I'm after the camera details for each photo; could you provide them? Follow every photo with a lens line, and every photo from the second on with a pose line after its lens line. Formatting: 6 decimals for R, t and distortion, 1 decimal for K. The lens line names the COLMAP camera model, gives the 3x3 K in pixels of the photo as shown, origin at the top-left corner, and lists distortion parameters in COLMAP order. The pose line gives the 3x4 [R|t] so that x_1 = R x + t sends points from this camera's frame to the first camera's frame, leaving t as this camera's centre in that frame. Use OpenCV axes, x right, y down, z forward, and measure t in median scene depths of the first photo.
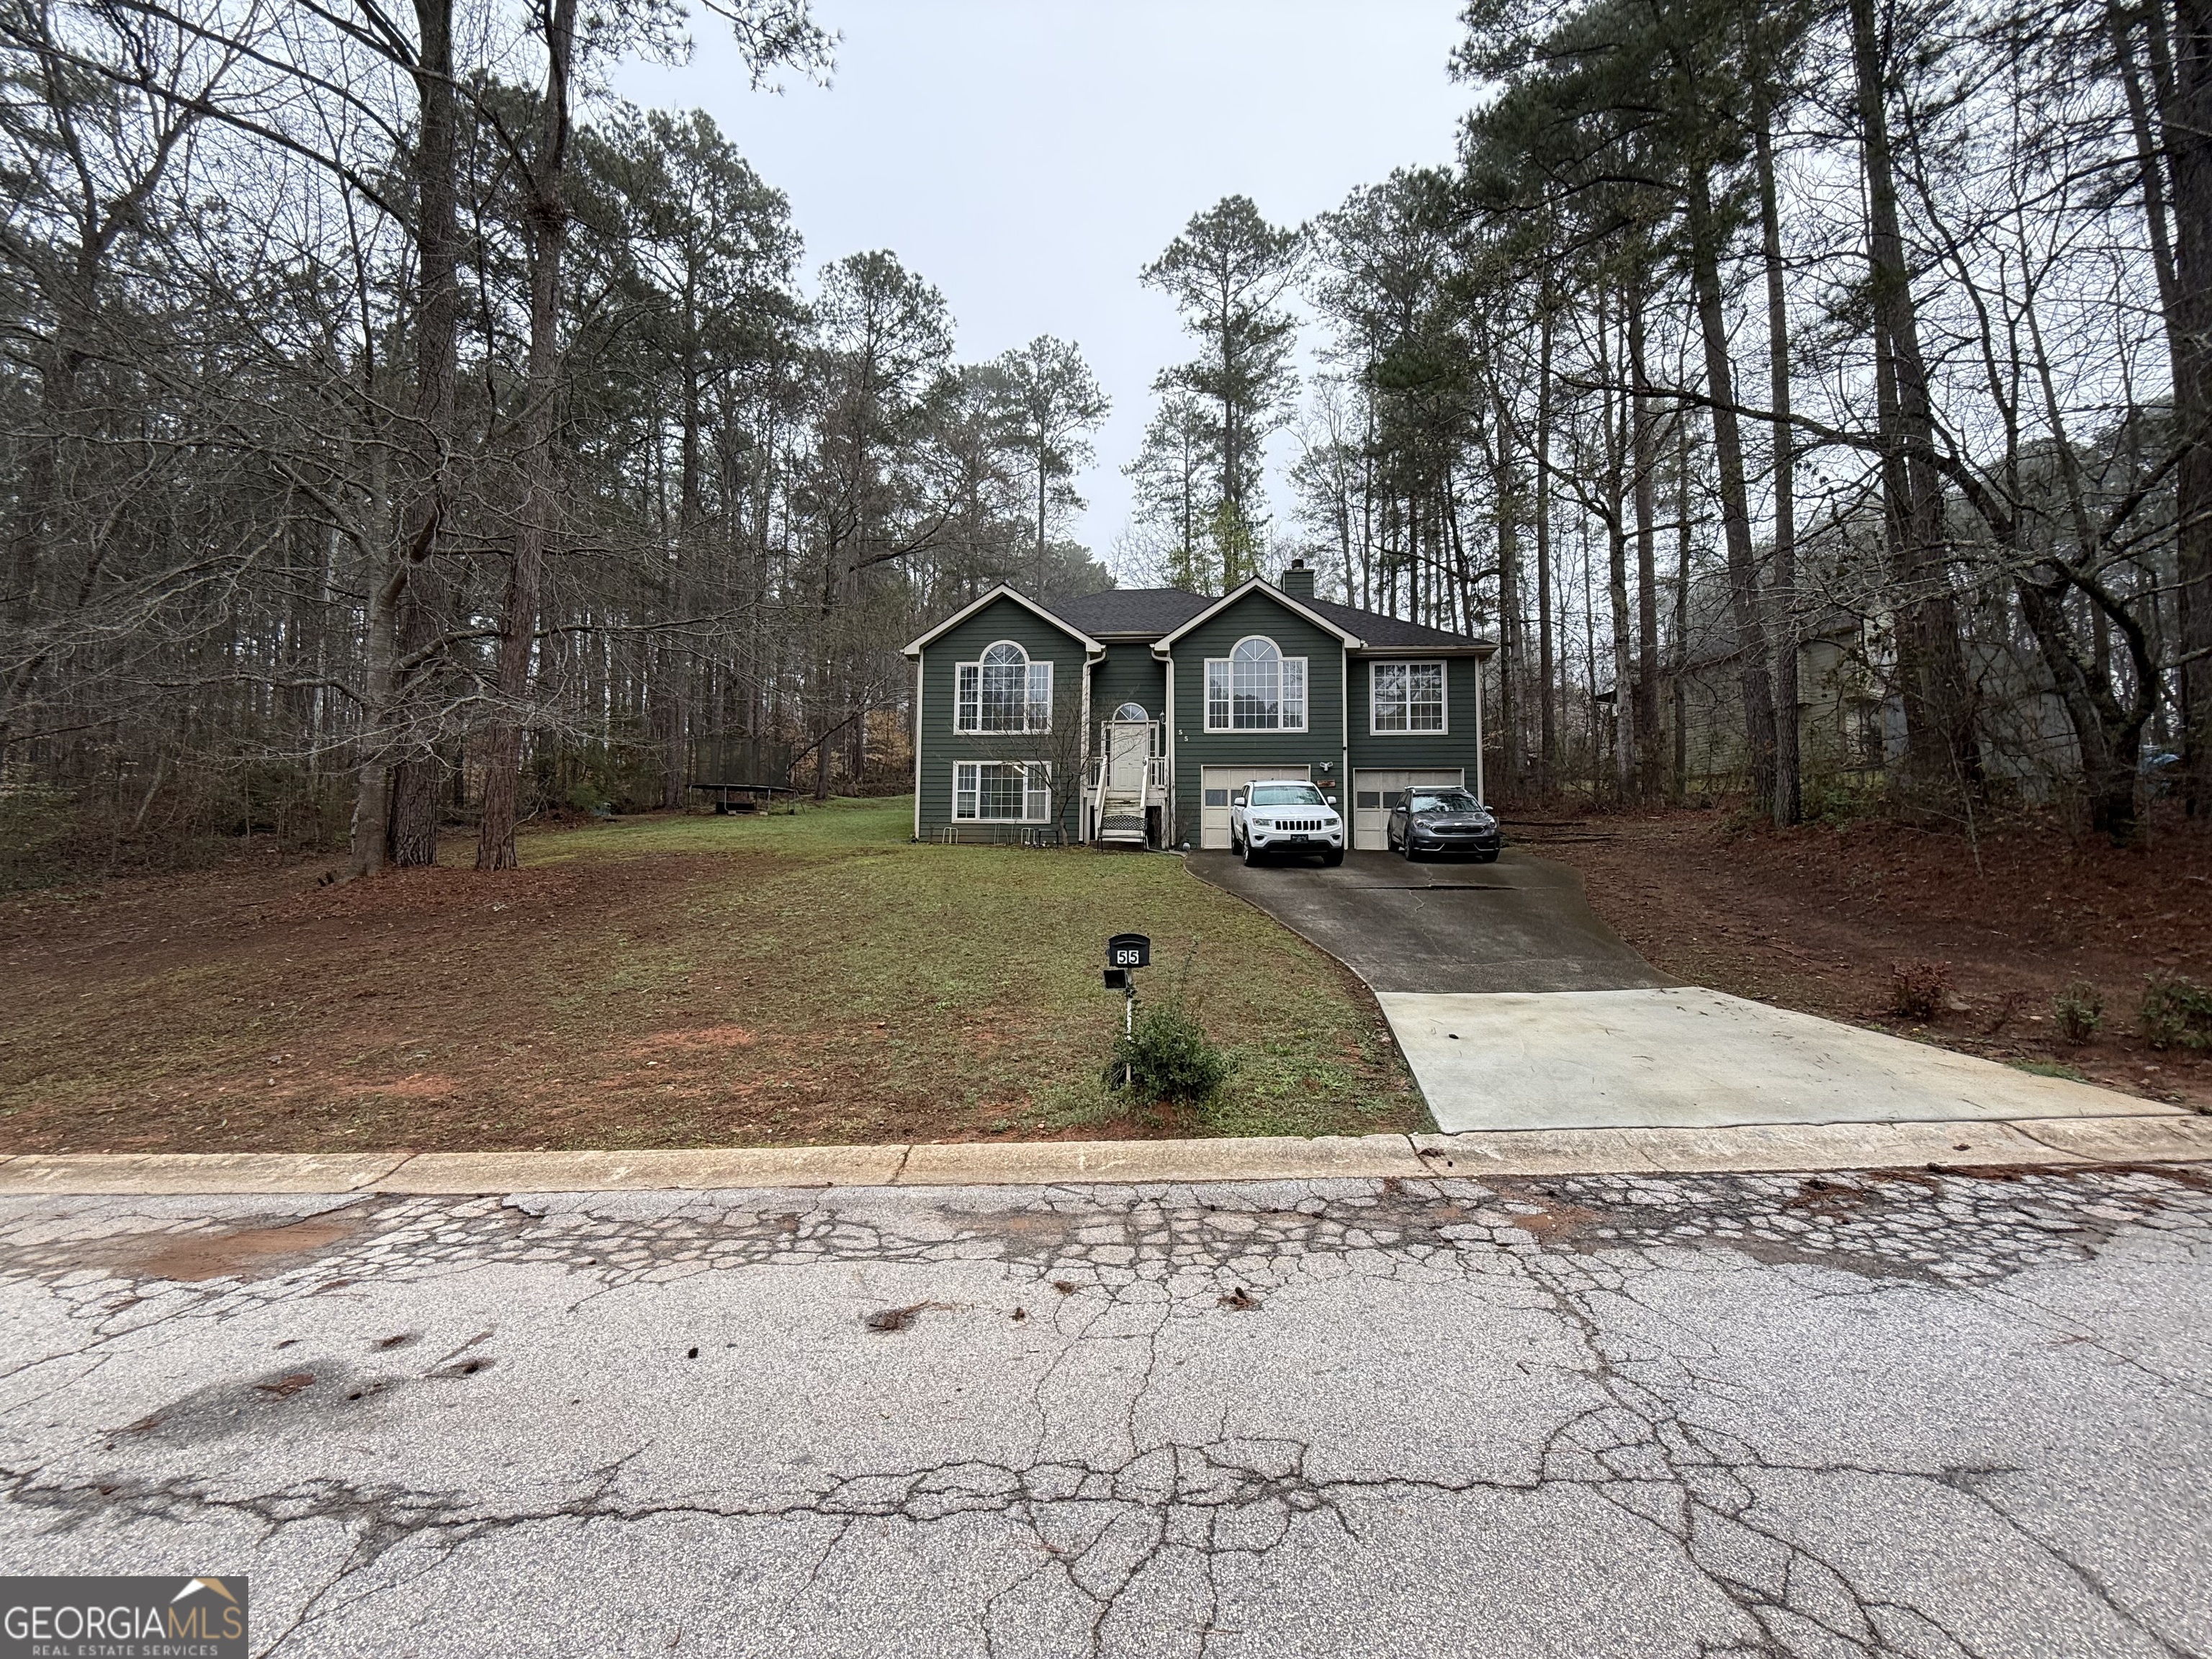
lens RADIAL K [[882.6, 0, 1122.3], [0, 882.6, 819.3], [0, 0, 1]] dist [-0.004307, 0.002197]
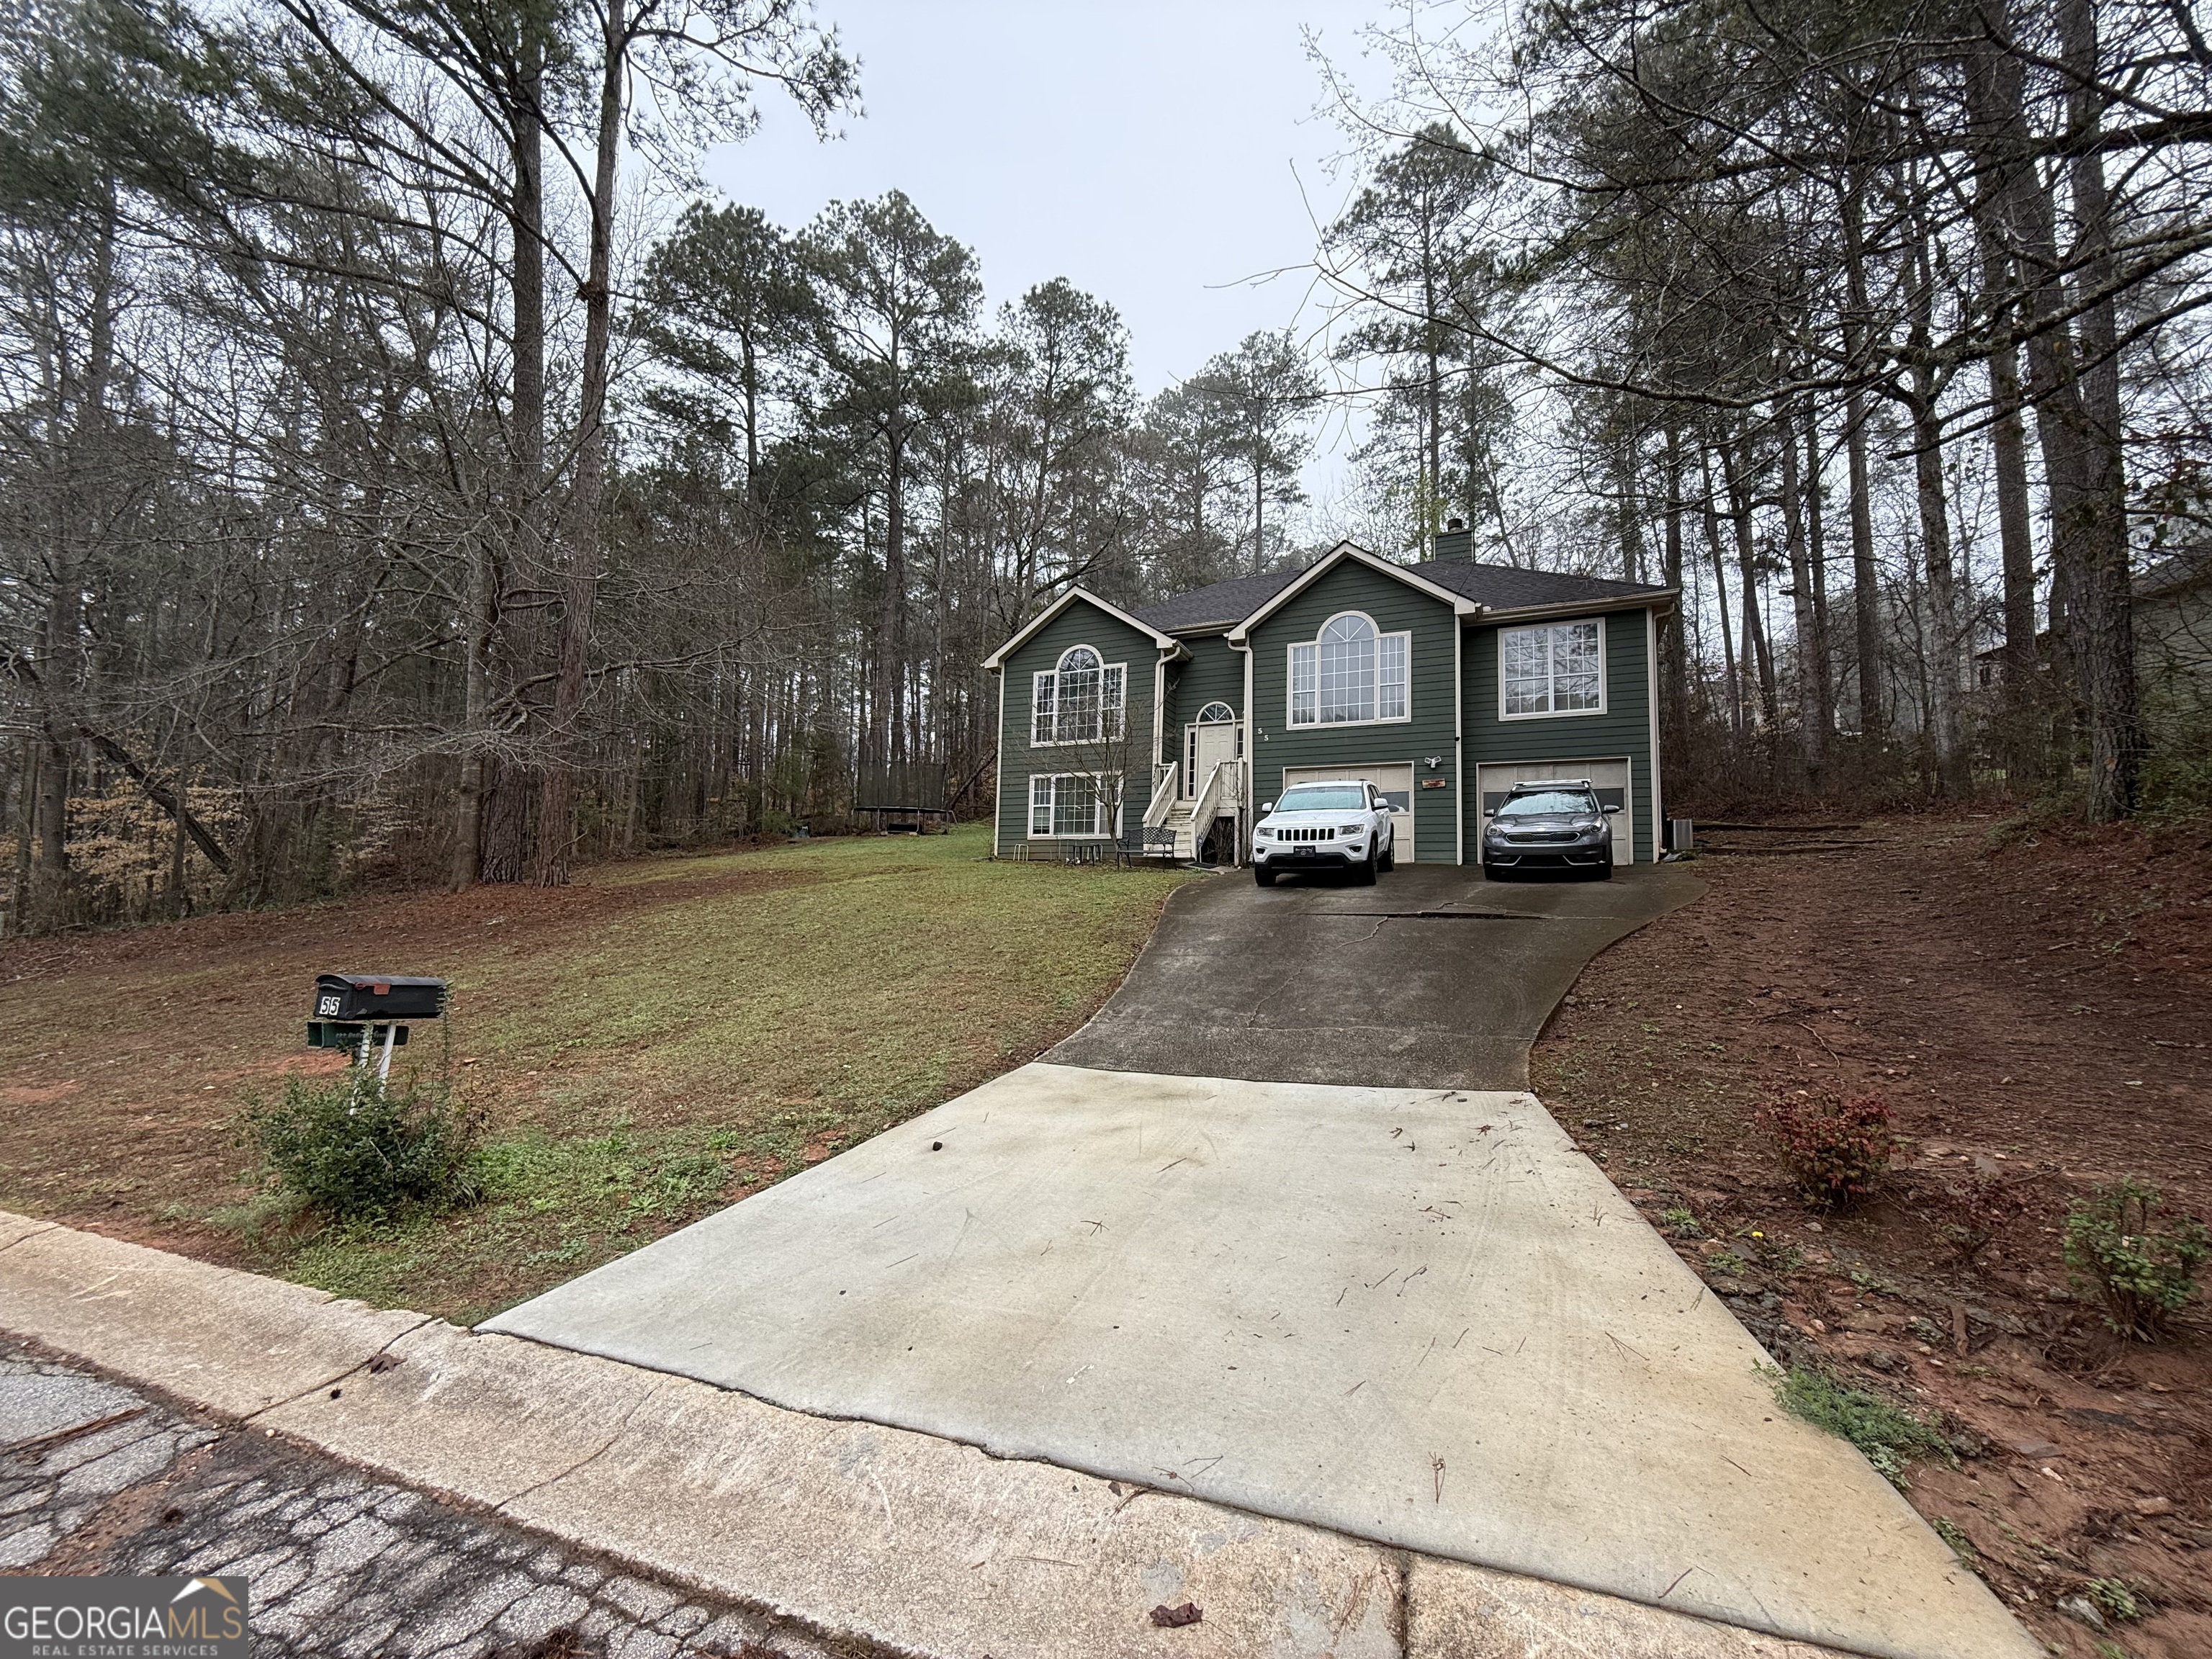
lens RADIAL K [[882.6, 0, 1113.6], [0, 882.6, 824.3], [0, 0, 1]] dist [-0.004307, 0.002197]
pose [[0.937473, -0.022509, -0.347329, 0.228850], [0.017426, 0.999691, -0.017751, 0.006064], [0.347621, 0.010588, 0.937575, 0.132583]]
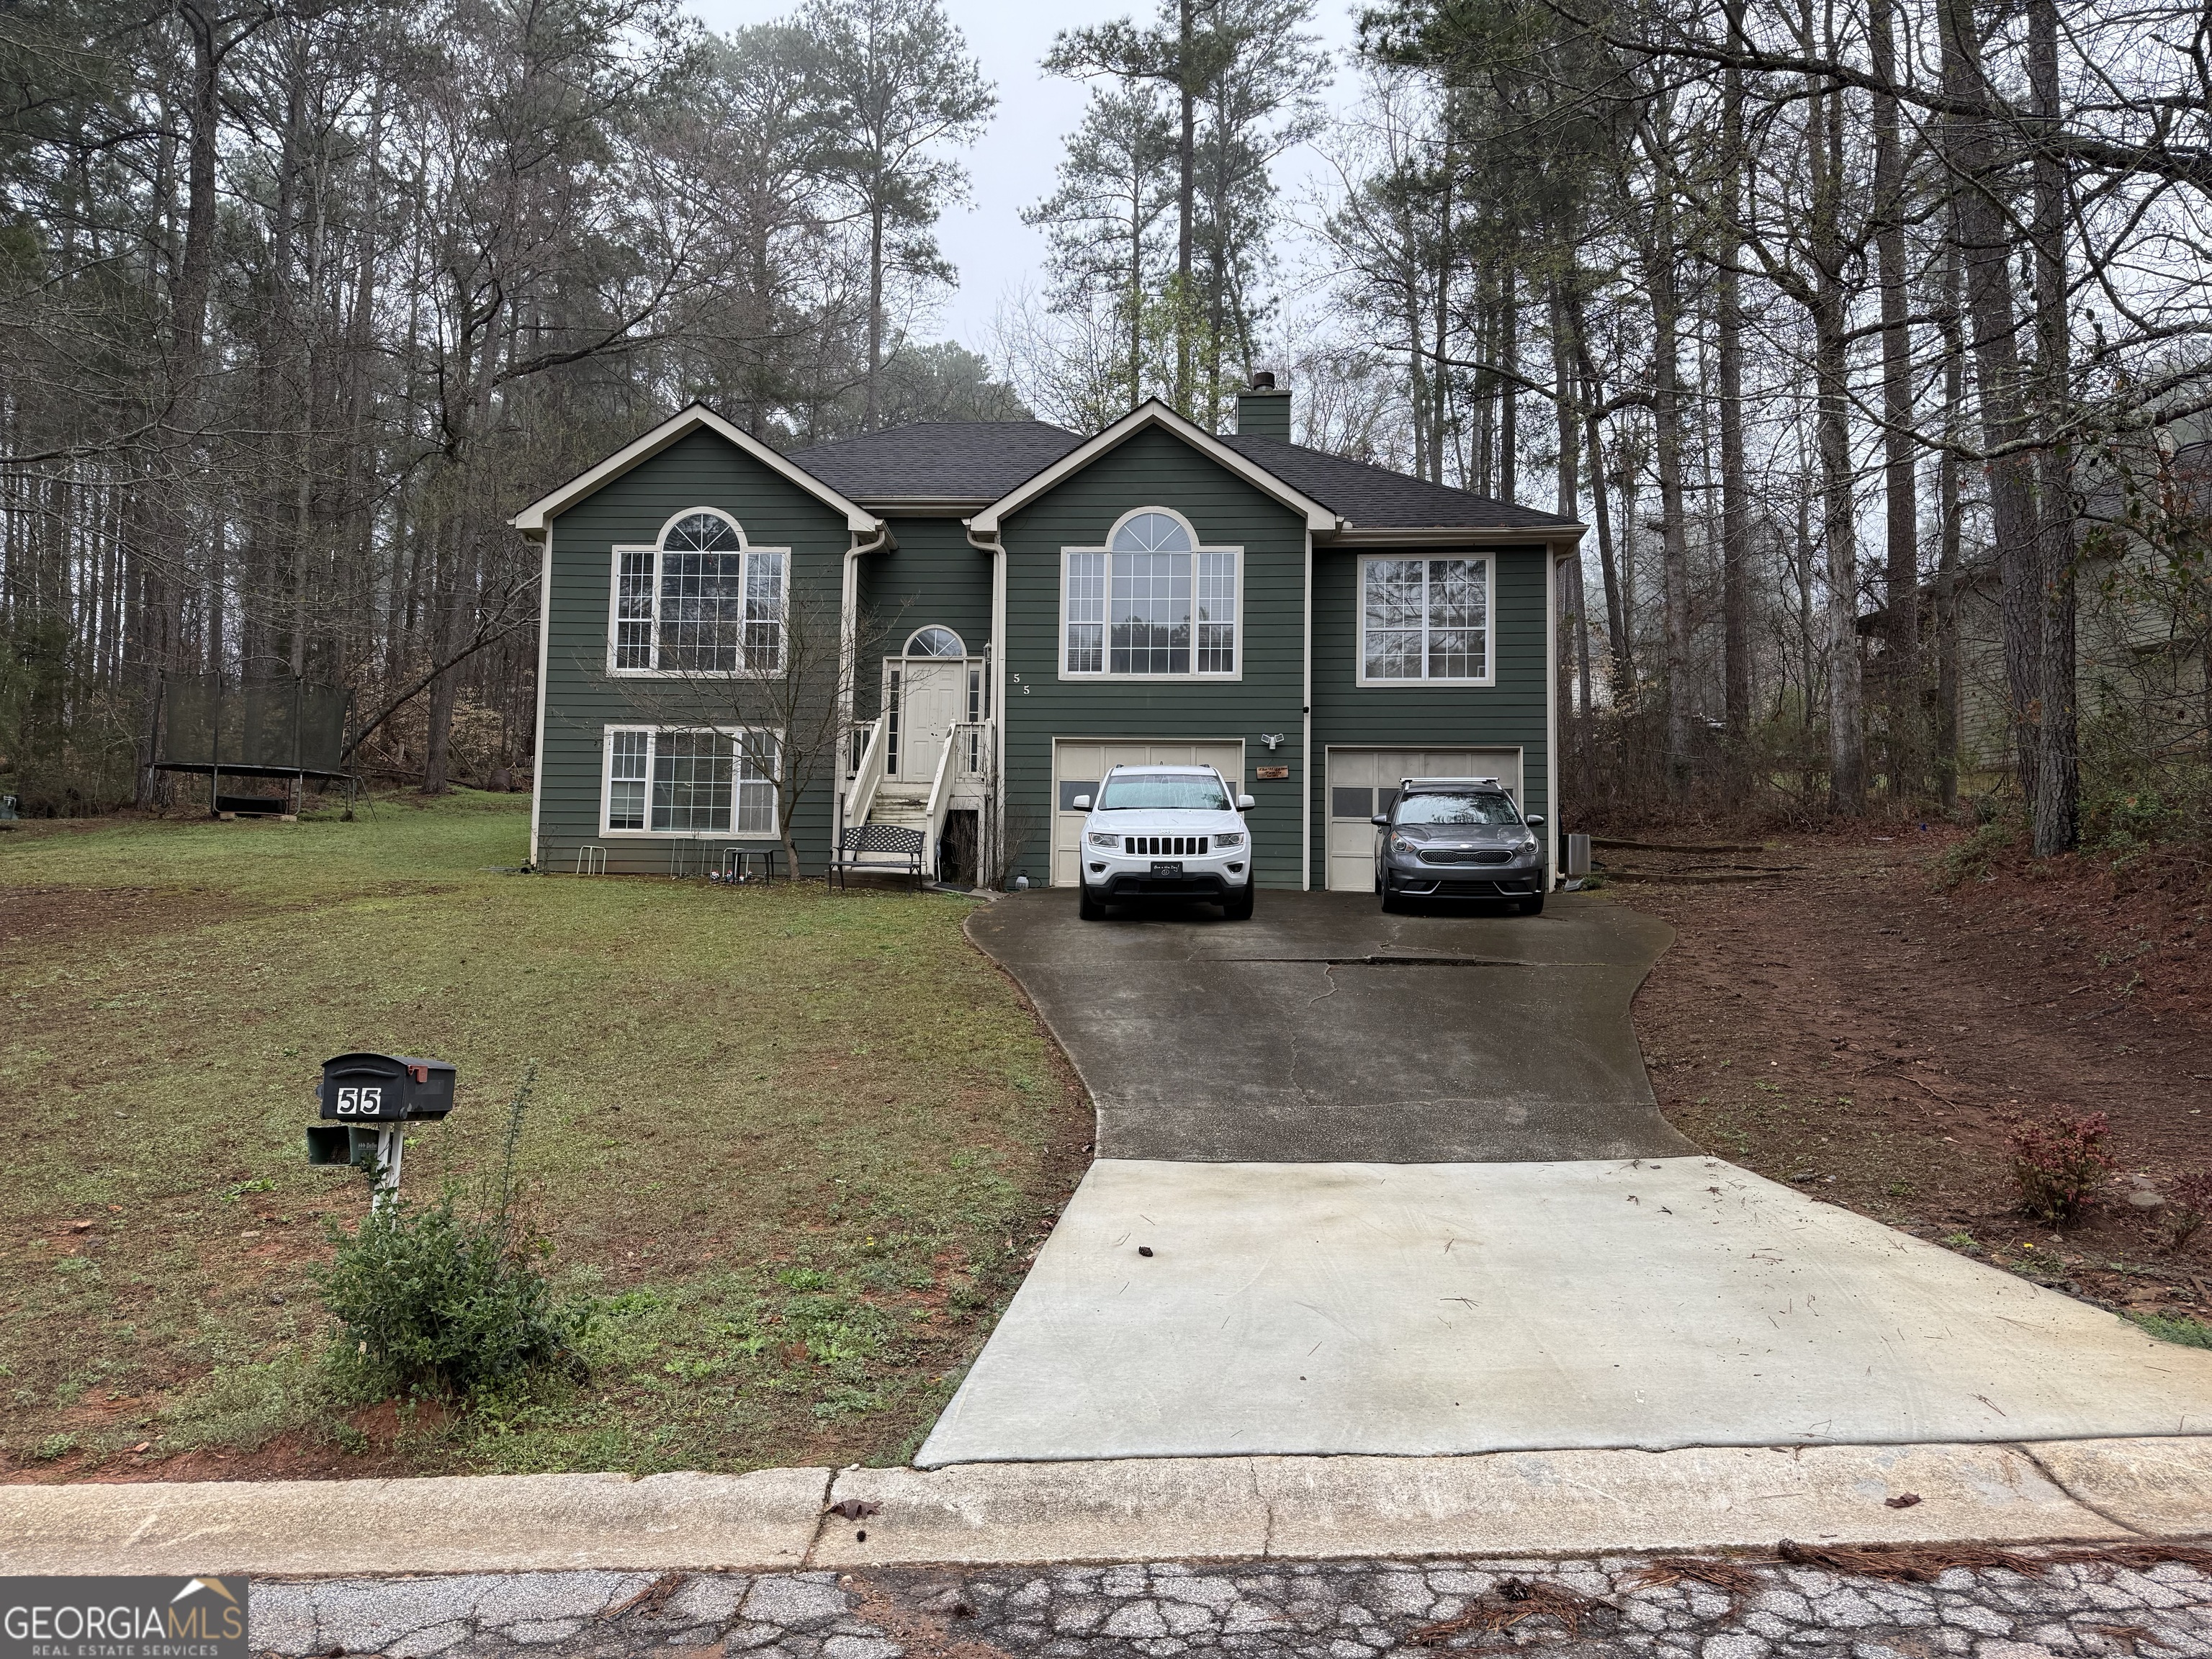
lens RADIAL K [[1545.2, 0, 1109.7], [0, 1545.2, 807.9], [0, 0, 1]] dist [0.055607, -0.062151]
pose [[0.999728, 0.008236, 0.021827, 0.103624], [-0.007848, 0.999811, -0.017812, 0.000277], [-0.021969, 0.017636, 0.999603, 0.026351]]
